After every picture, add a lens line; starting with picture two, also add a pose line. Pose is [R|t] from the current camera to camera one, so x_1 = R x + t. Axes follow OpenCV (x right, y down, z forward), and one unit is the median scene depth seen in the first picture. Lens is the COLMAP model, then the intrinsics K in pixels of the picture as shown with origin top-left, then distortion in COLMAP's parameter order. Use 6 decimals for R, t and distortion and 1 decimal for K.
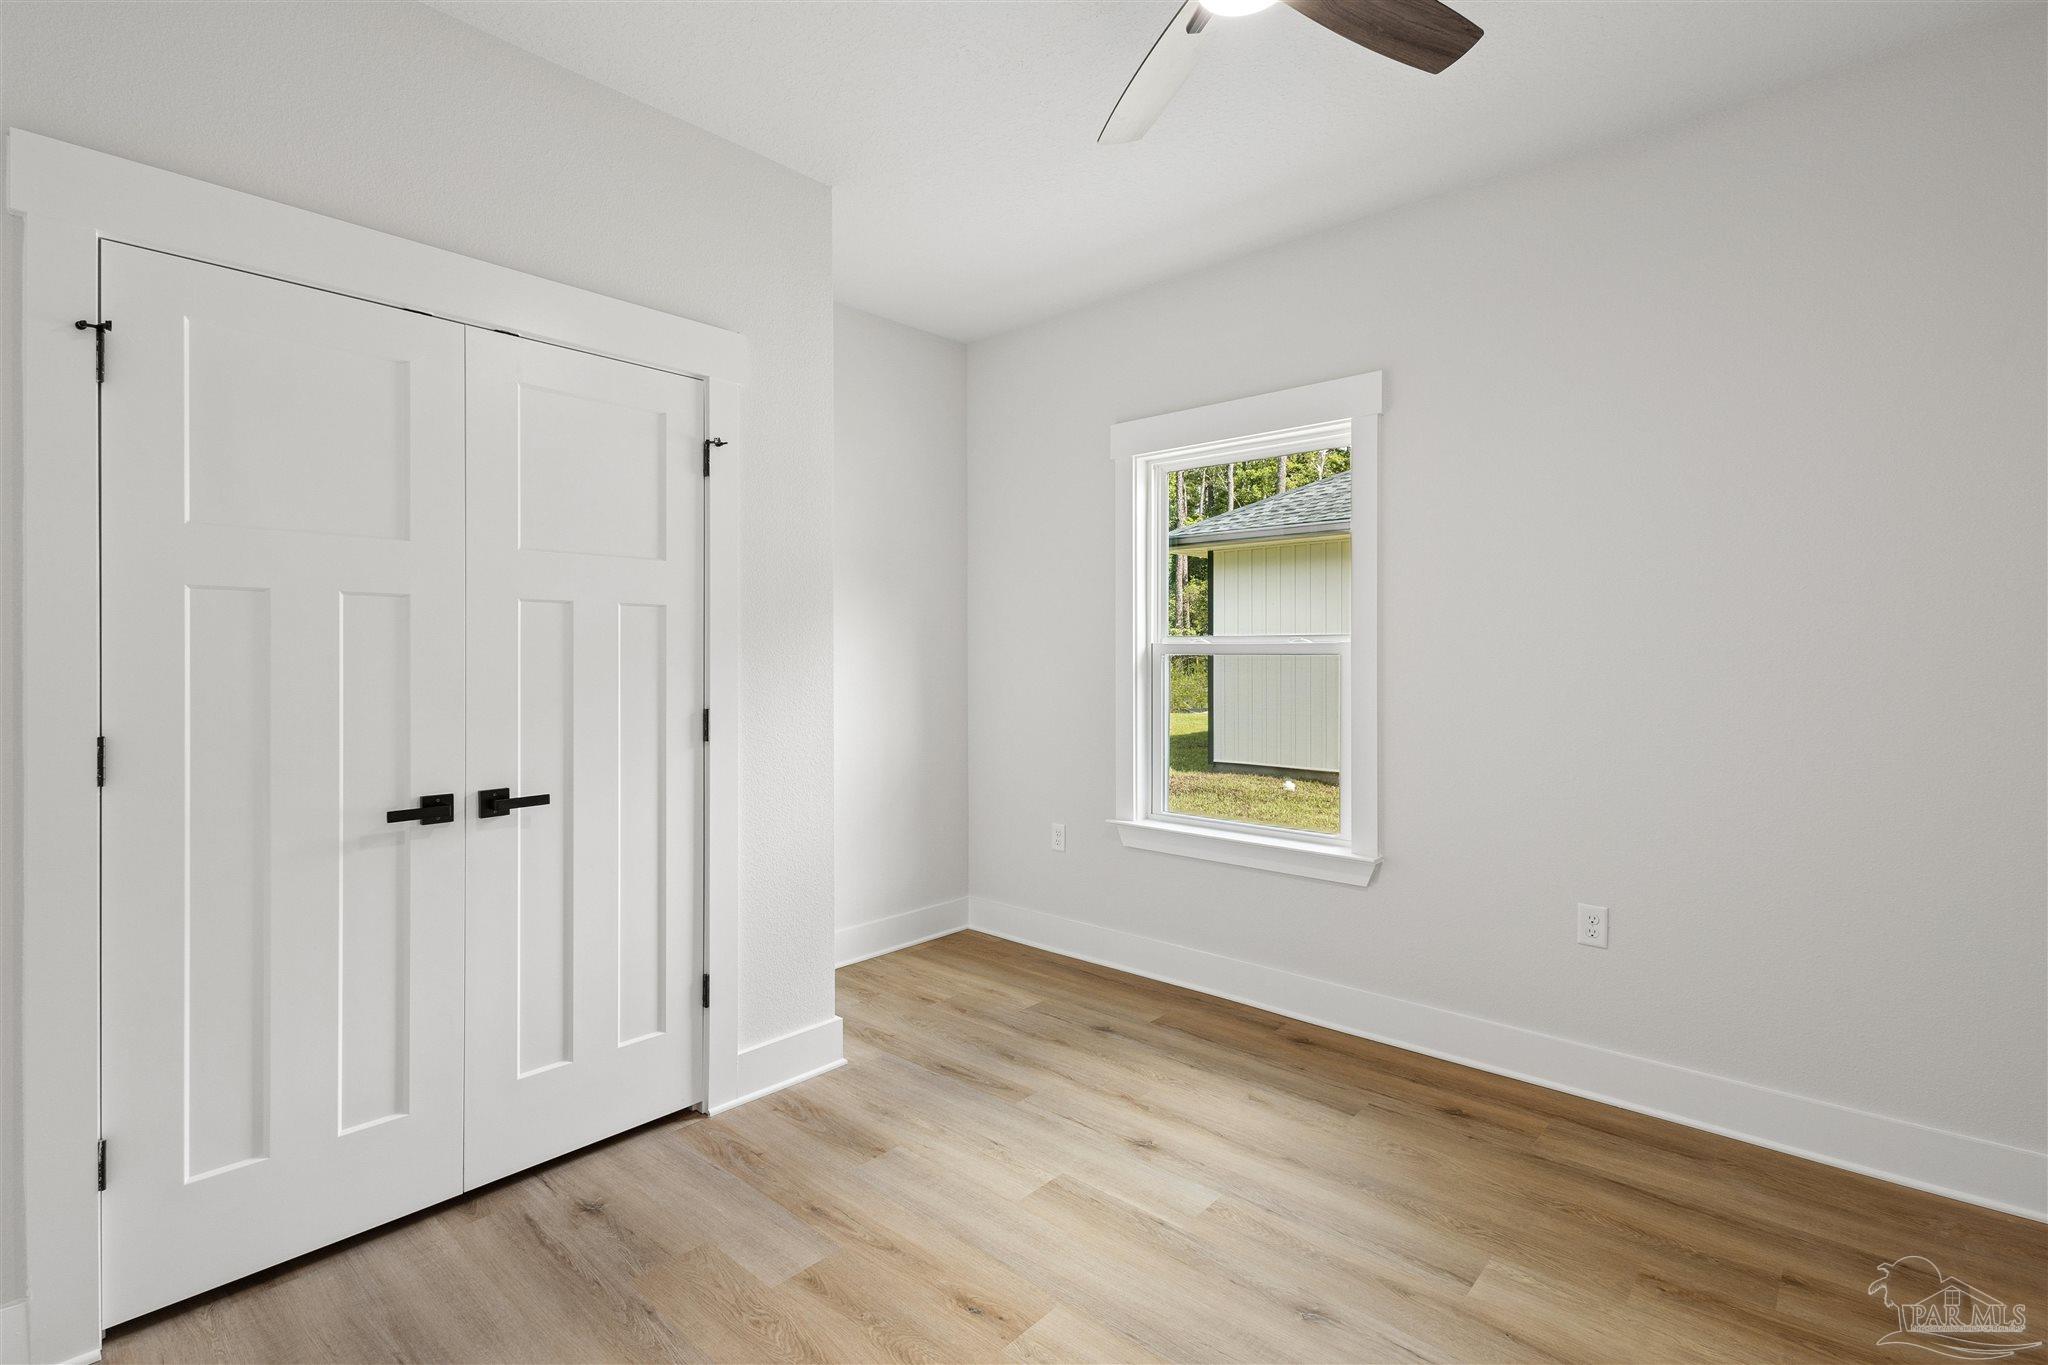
lens RADIAL K [[968.6, 0, 1023.5], [0, 968.6, 672.6], [0, 0, 1]] dist [0.001922, 0.000573]
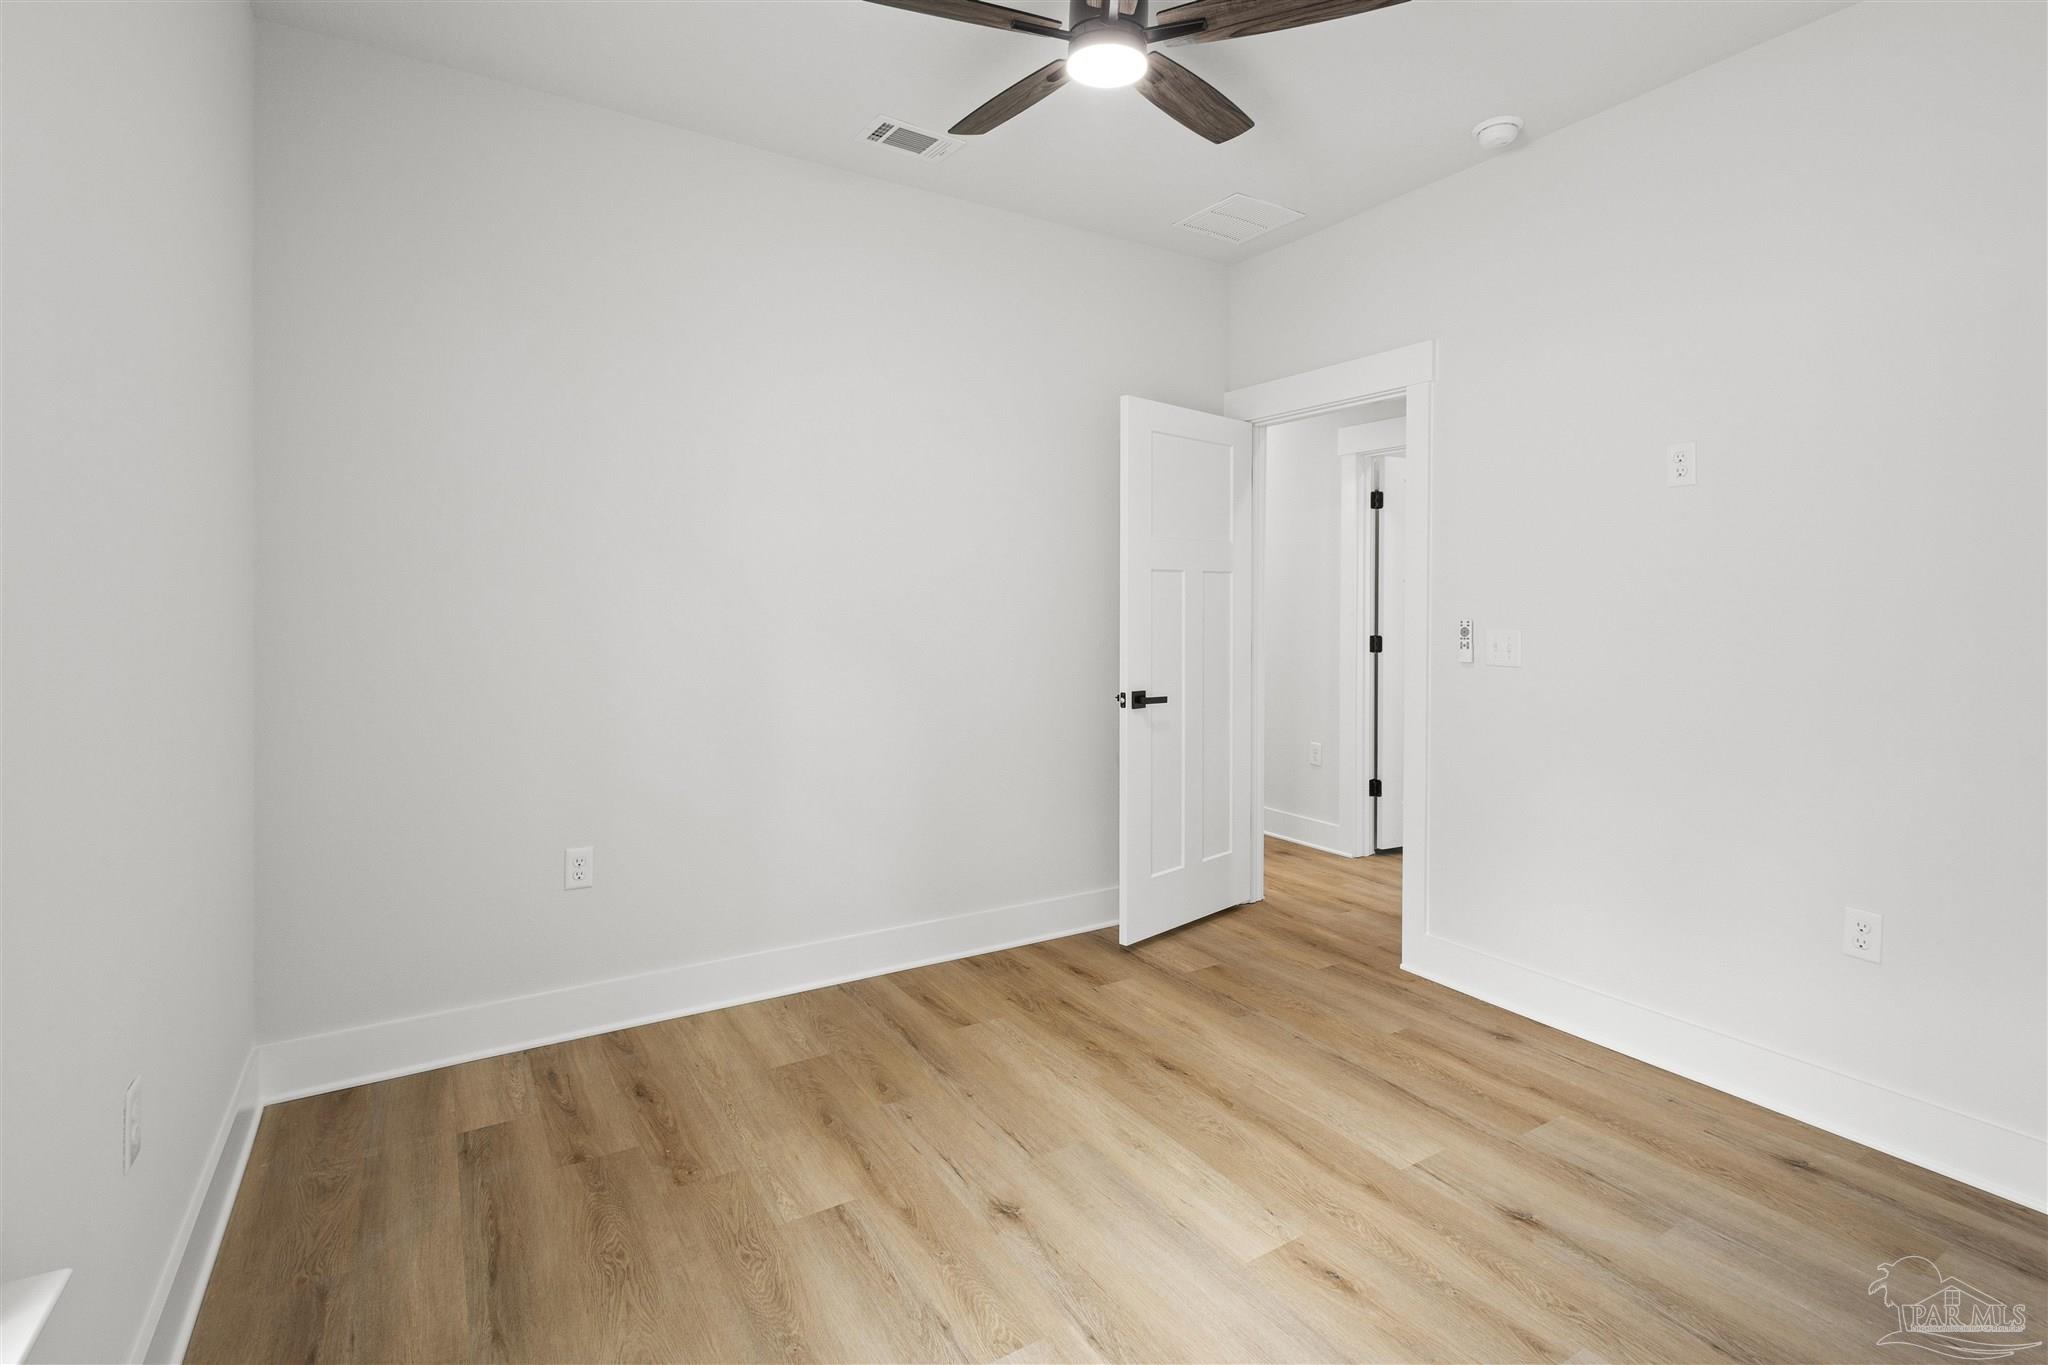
lens RADIAL K [[968.6, 0, 1024.7], [0, 968.6, 680.7], [0, 0, 1]] dist [0.001922, 0.000573]
pose [[-0.958138, -0.023375, 0.285352, -0.017166], [0.003413, 0.995658, 0.093021, -0.032098], [-0.286288, 0.090101, -0.953898, 1.896890]]
